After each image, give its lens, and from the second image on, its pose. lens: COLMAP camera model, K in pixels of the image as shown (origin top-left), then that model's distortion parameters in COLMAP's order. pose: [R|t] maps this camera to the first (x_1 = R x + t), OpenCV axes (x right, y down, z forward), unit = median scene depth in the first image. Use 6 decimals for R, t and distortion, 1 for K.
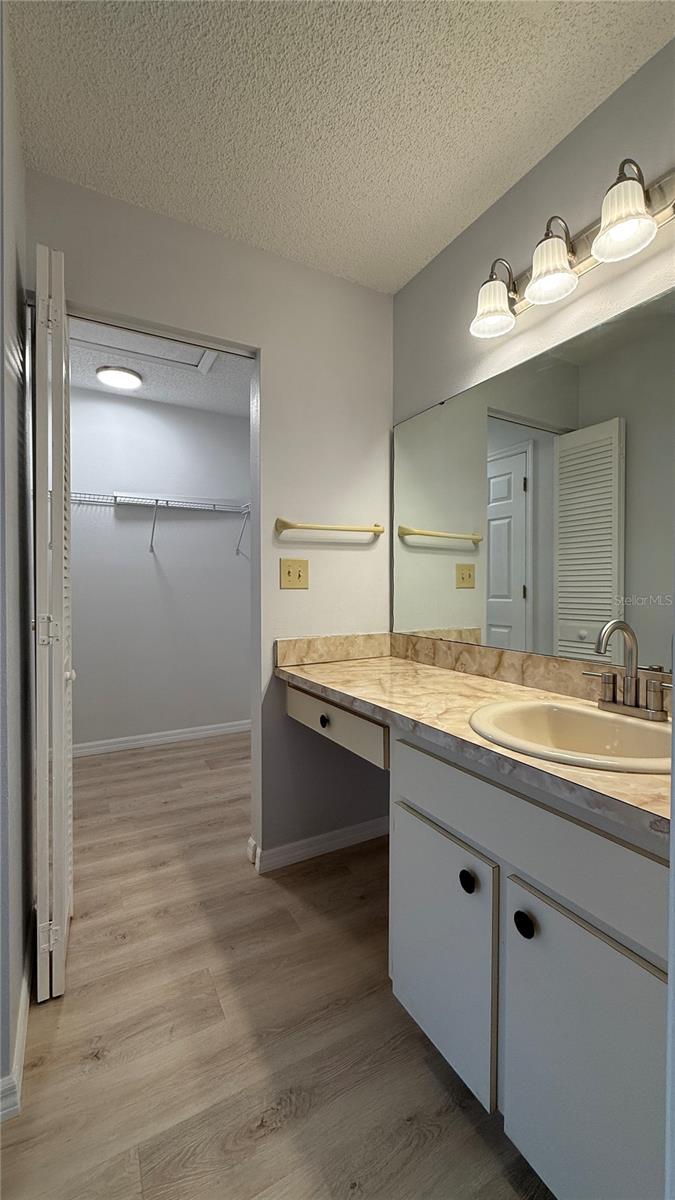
lens RADIAL K [[477.5, 0, 338.1], [0, 477.5, 597.8], [0, 0, 1]] dist [0.000077, 0.000069]
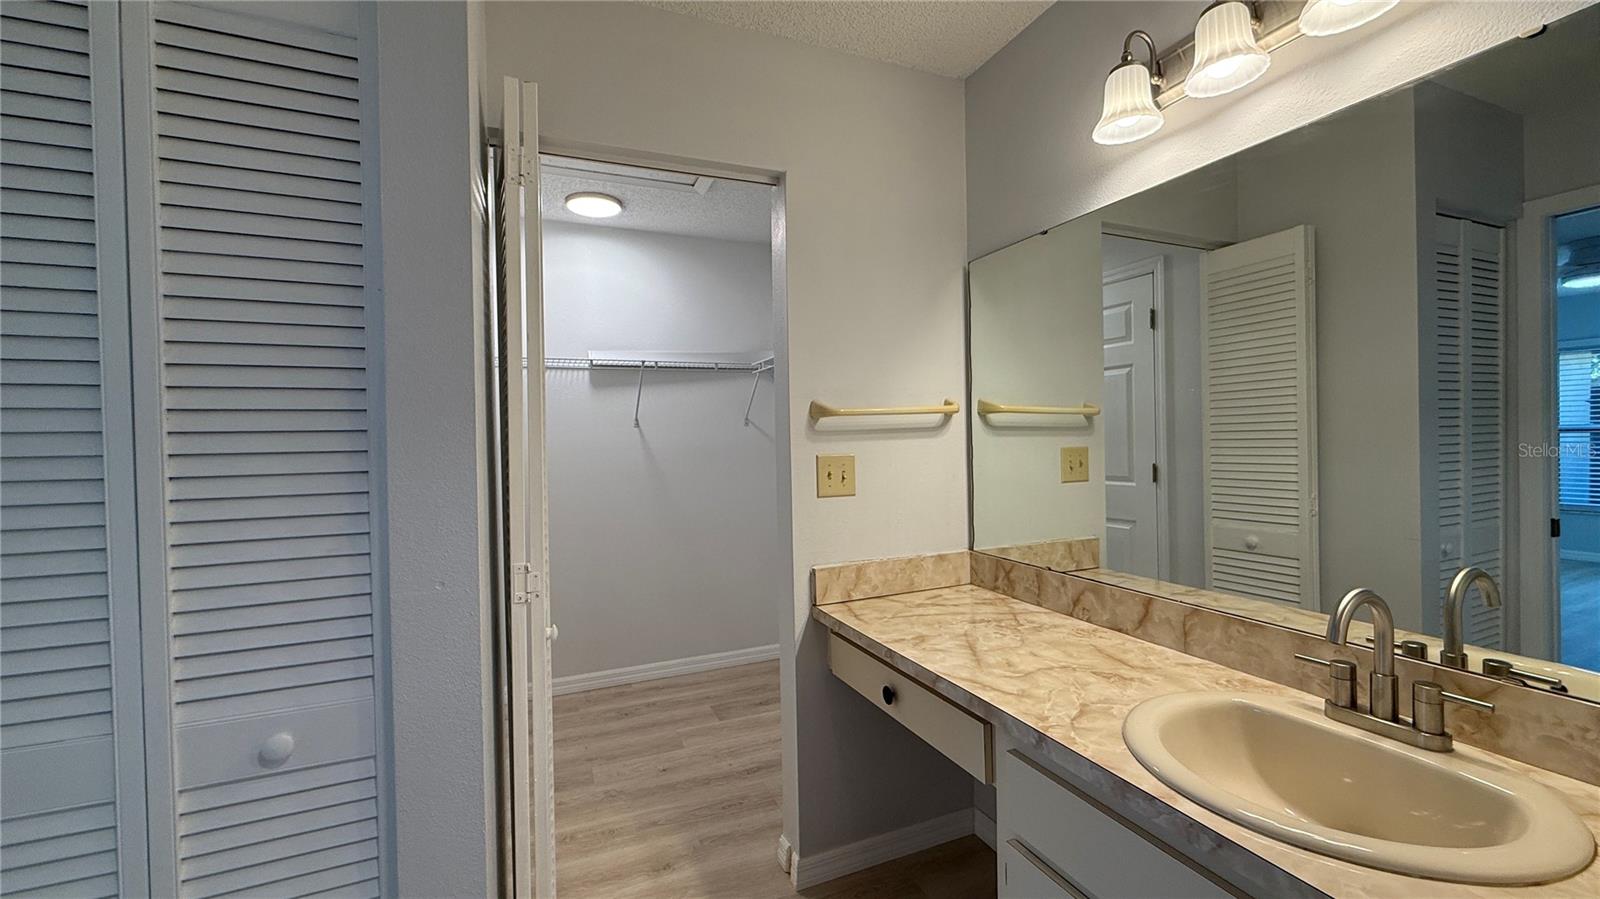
lens RADIAL K [[636.6, 0, 797.2], [0, 636.6, 448.1], [0, 0, 1]] dist [0.000077, 0.000069]
pose [[0.993844, -0.019220, -0.109108, -0.044890], [0.018573, 0.999803, -0.006939, -0.087225], [0.109220, 0.004870, 0.994006, 0.031091]]
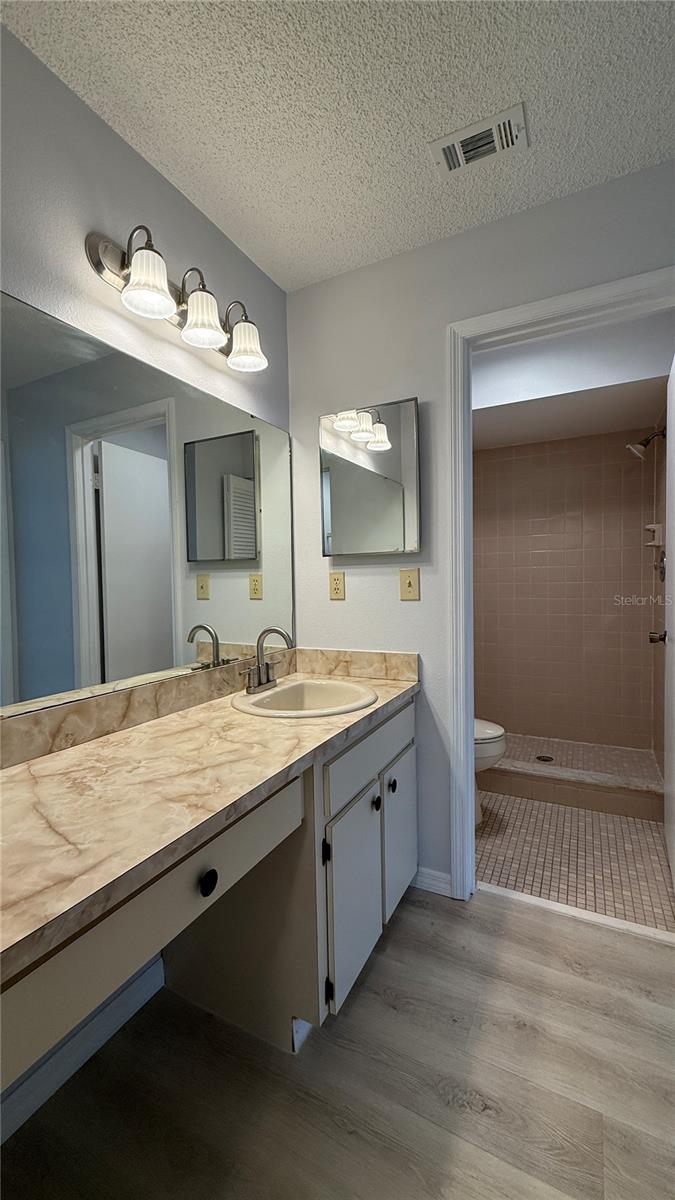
lens RADIAL K [[477.5, 0, 338.1], [0, 477.5, 597.8], [0, 0, 1]] dist [0.000077, 0.000069]
pose [[-0.560016, -0.018009, 0.828286, -0.443500], [0.034013, 0.998421, 0.044704, -0.060488], [-0.827783, 0.053207, -0.558520, 0.951307]]
